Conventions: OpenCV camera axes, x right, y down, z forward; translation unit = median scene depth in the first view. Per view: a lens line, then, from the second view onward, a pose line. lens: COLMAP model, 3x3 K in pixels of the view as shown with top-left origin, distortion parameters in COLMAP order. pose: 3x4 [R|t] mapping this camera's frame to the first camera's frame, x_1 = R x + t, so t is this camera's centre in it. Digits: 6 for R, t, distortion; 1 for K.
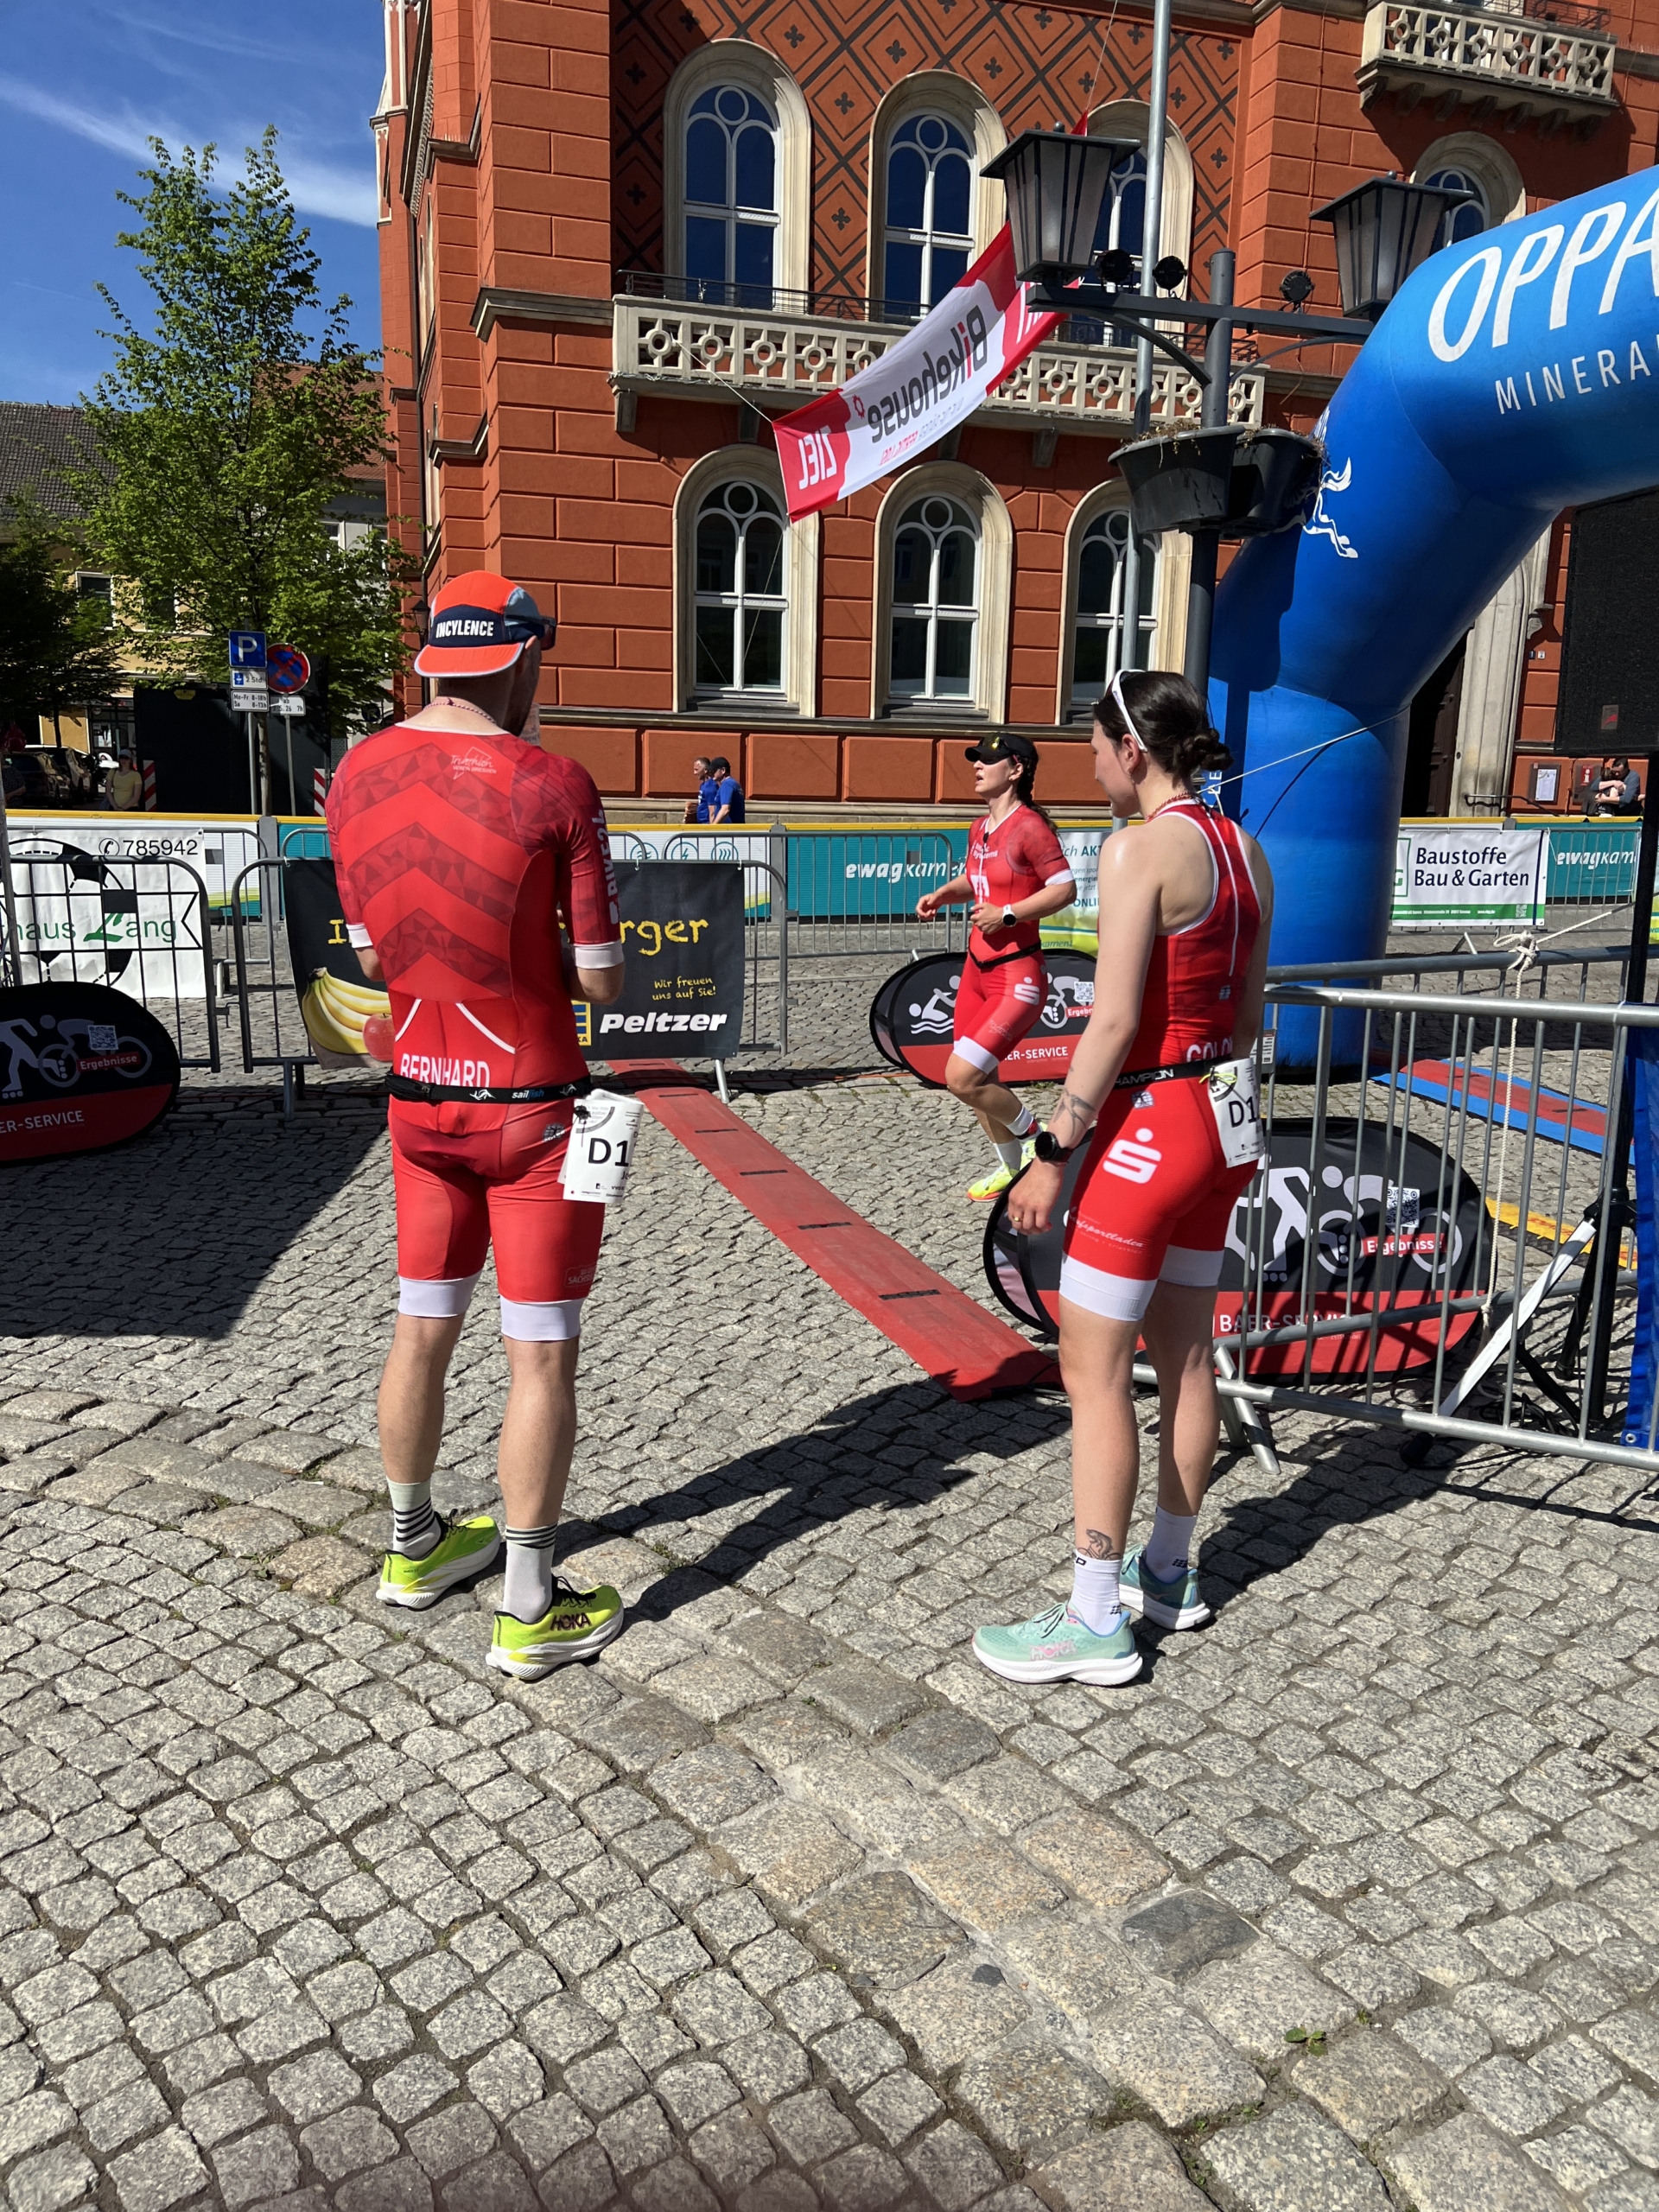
lens RADIAL K [[1801.8, 0, 829.5], [0, 1801.8, 1106.0], [0, 0, 1]] dist [0.140795, -0.100380]
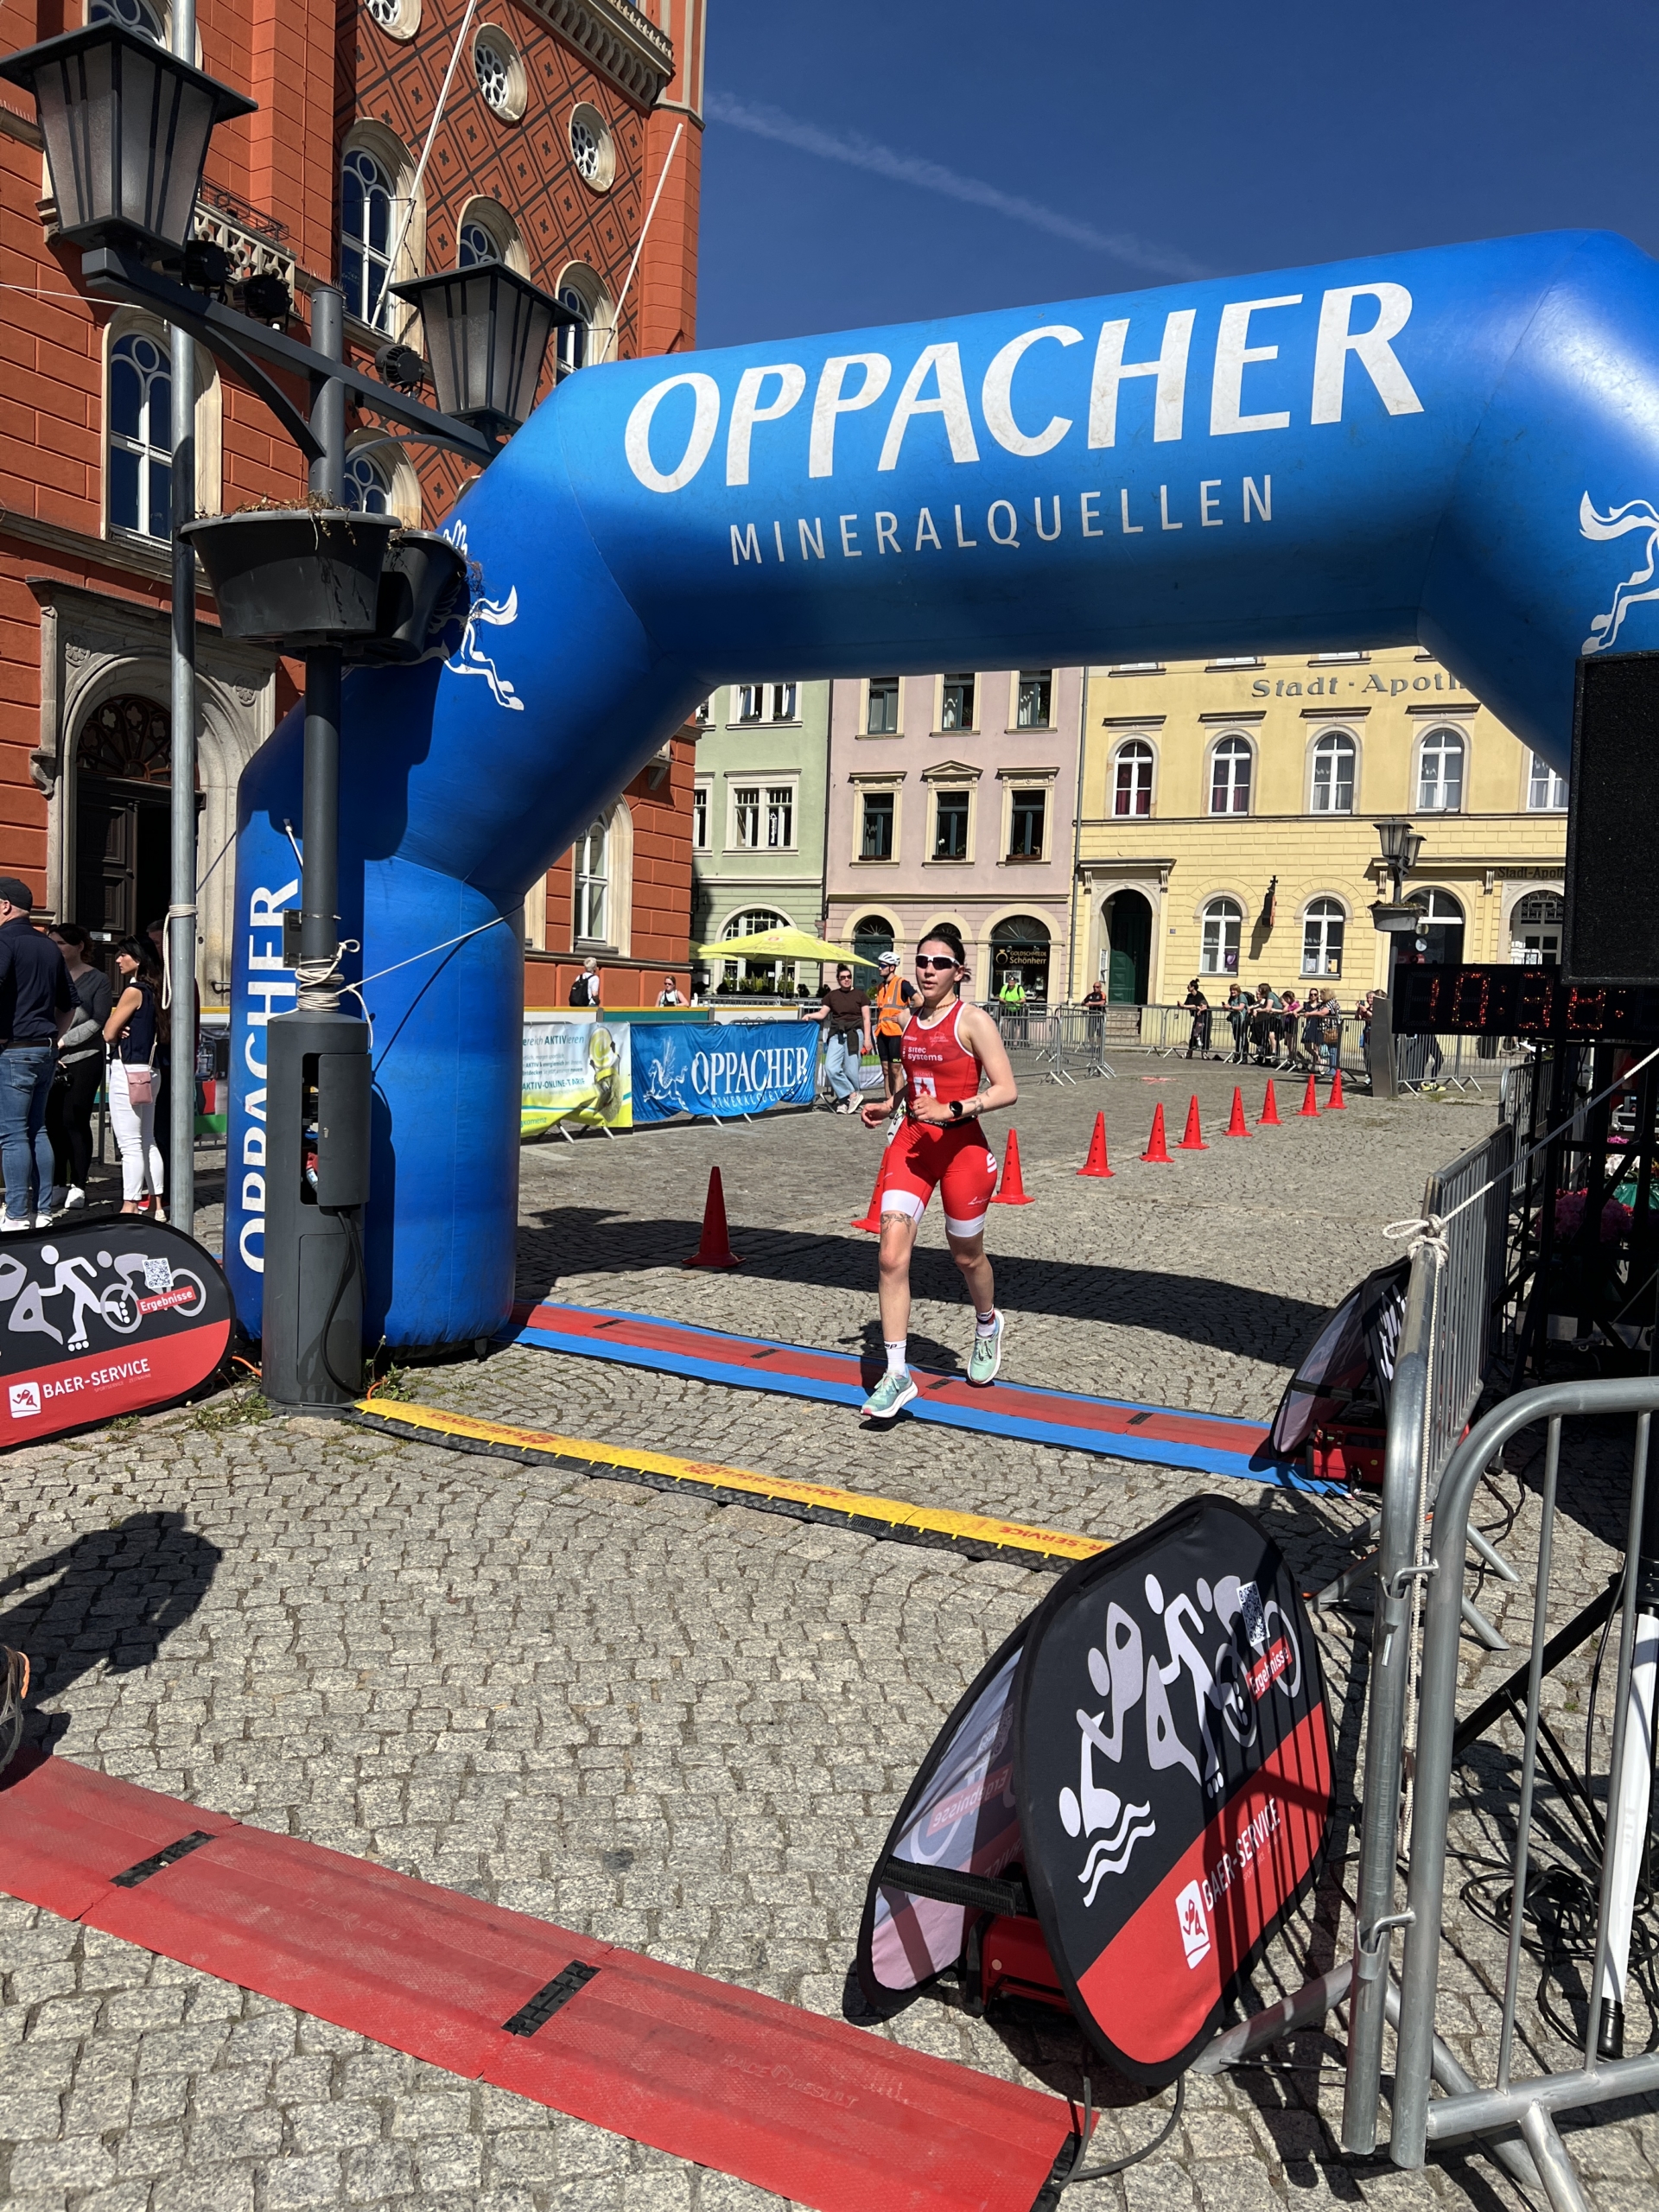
lens RADIAL K [[1711.9, 0, 826.3], [0, 1711.9, 1126.9], [0, 0, 1]] dist [0.026816, -0.039483]
pose [[0.714395, -0.048452, 0.698063, -0.147929], [0.103381, 0.993960, -0.036810, -0.076686], [-0.692063, 0.098463, 0.715090, 0.392774]]
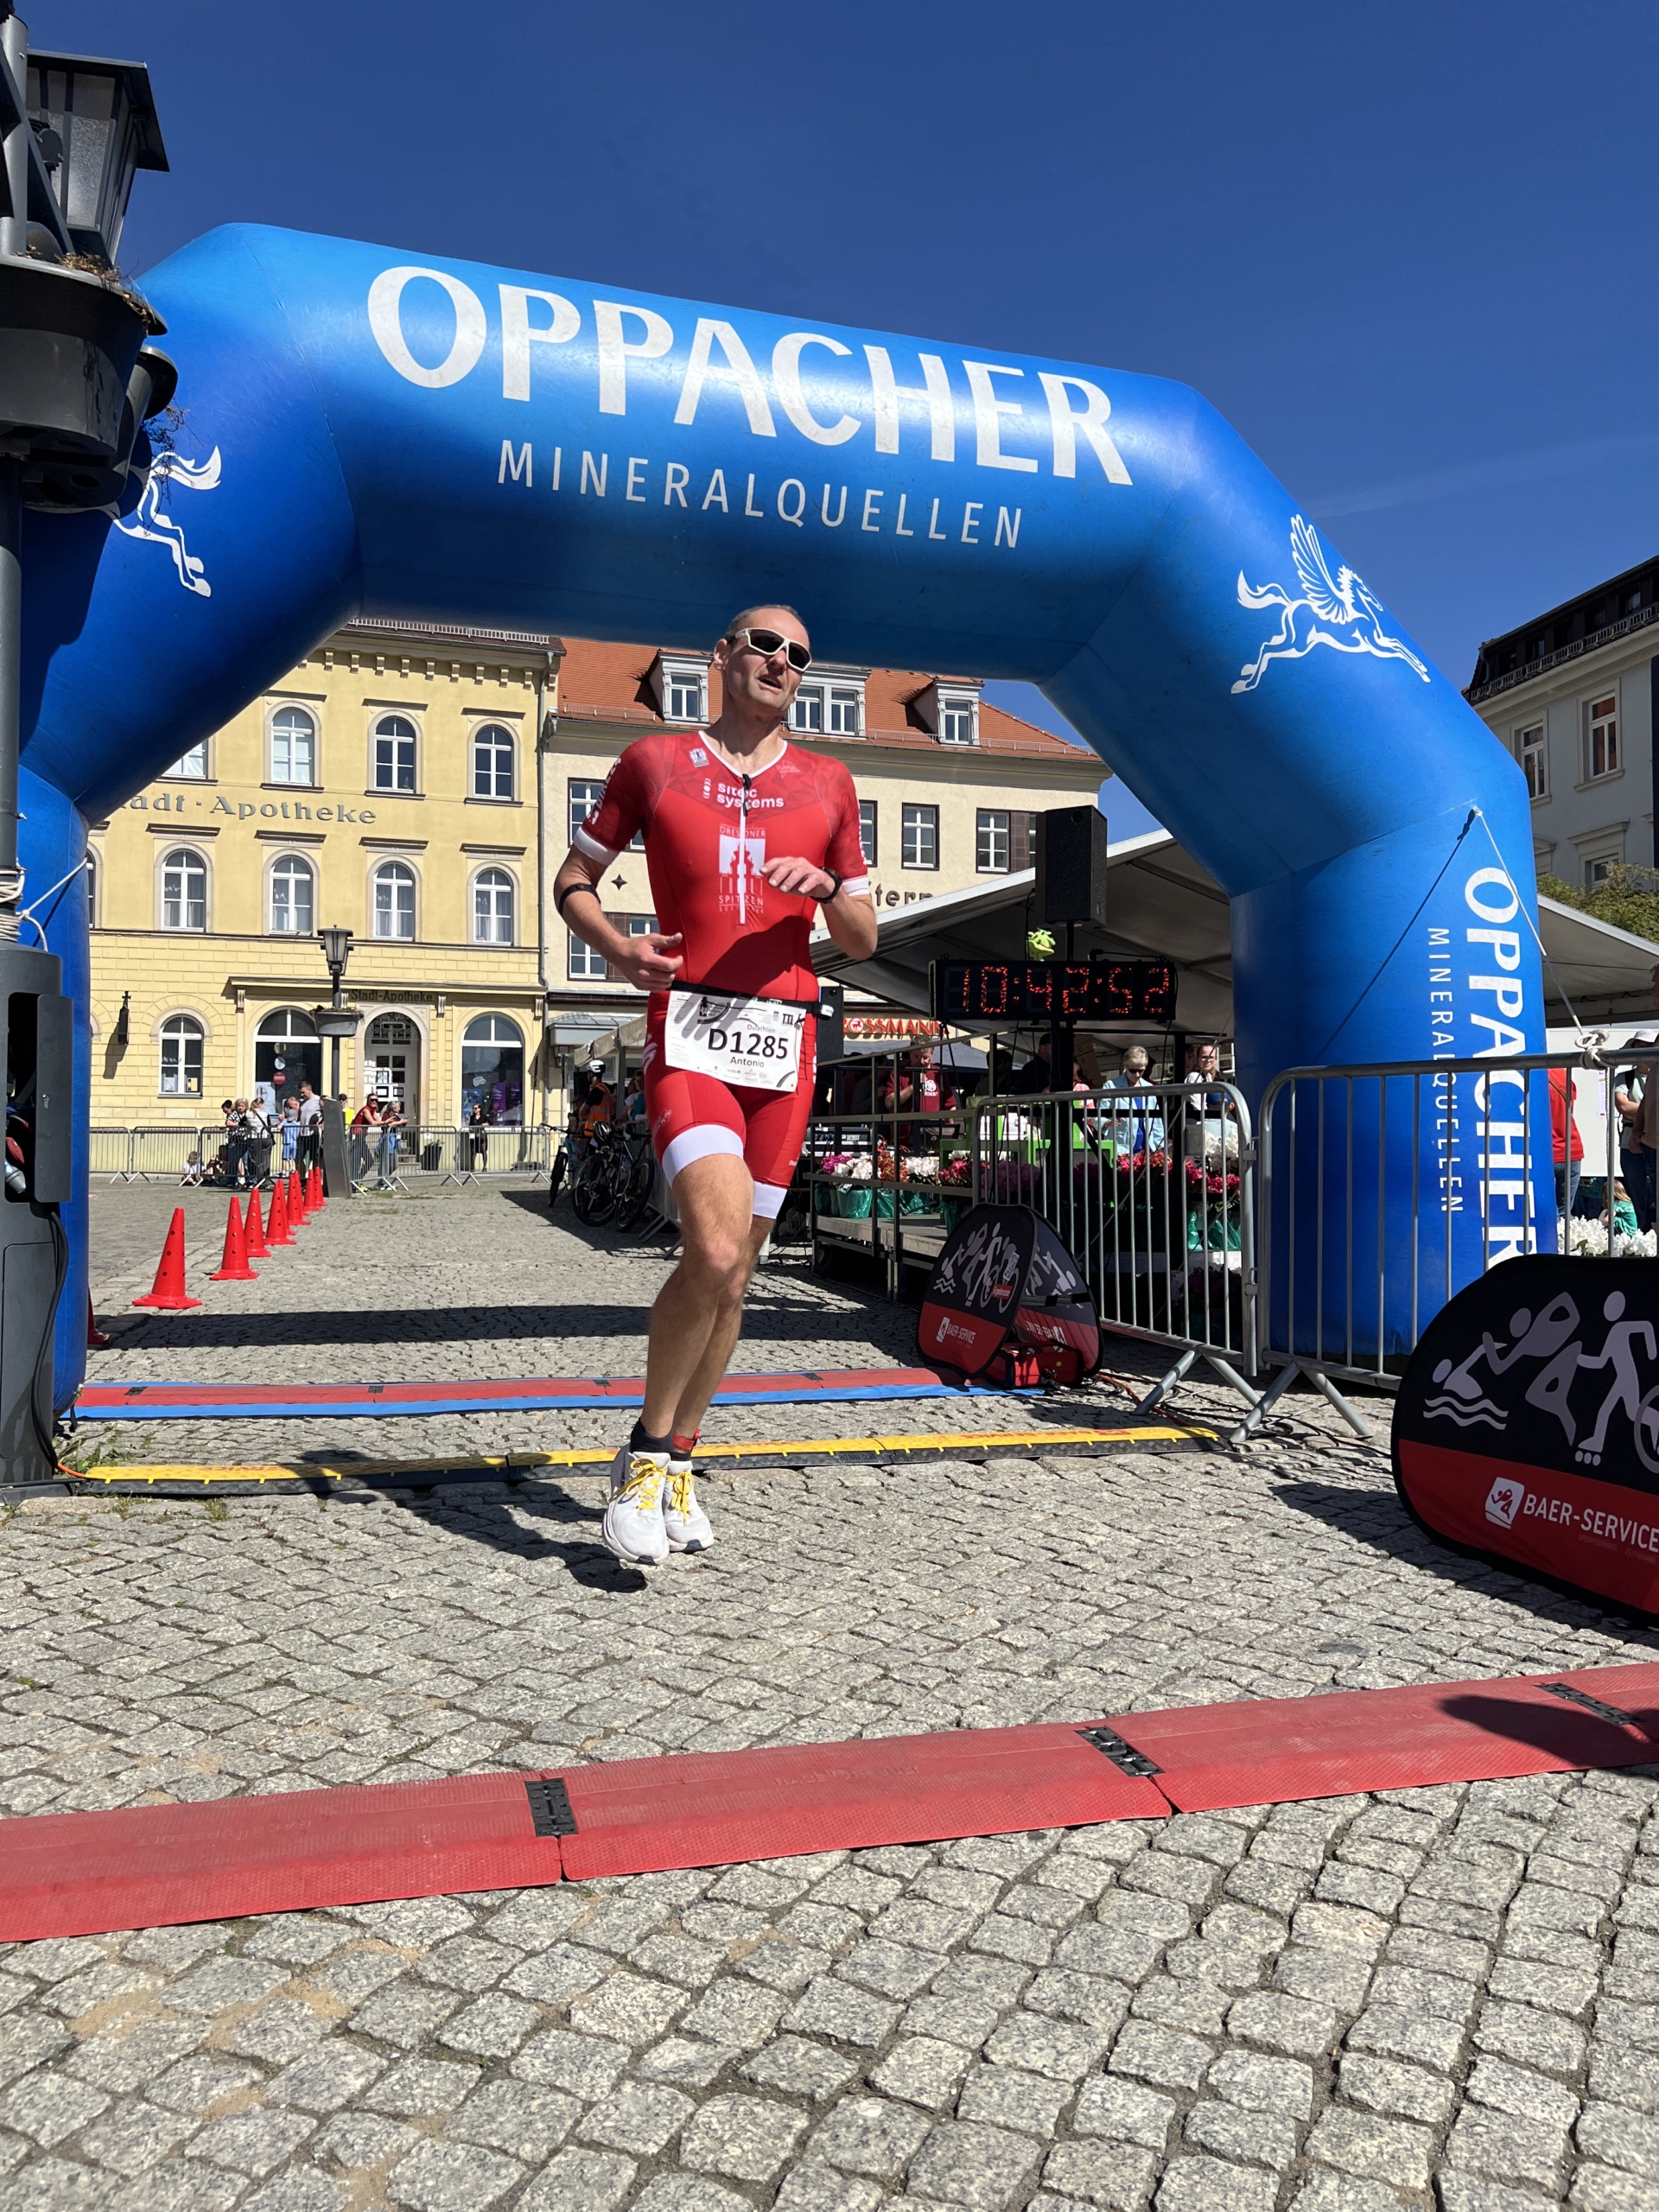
lens RADIAL K [[1693.1, 0, 874.2], [0, 1693.1, 1091.2], [0, 0, 1]] dist [0.017989, -0.019706]
pose [[0.035523, 0.023245, 0.999098, -0.305175], [0.182629, 0.982743, -0.029358, -0.063478], [-0.982540, 0.183507, 0.030665, 0.779221]]
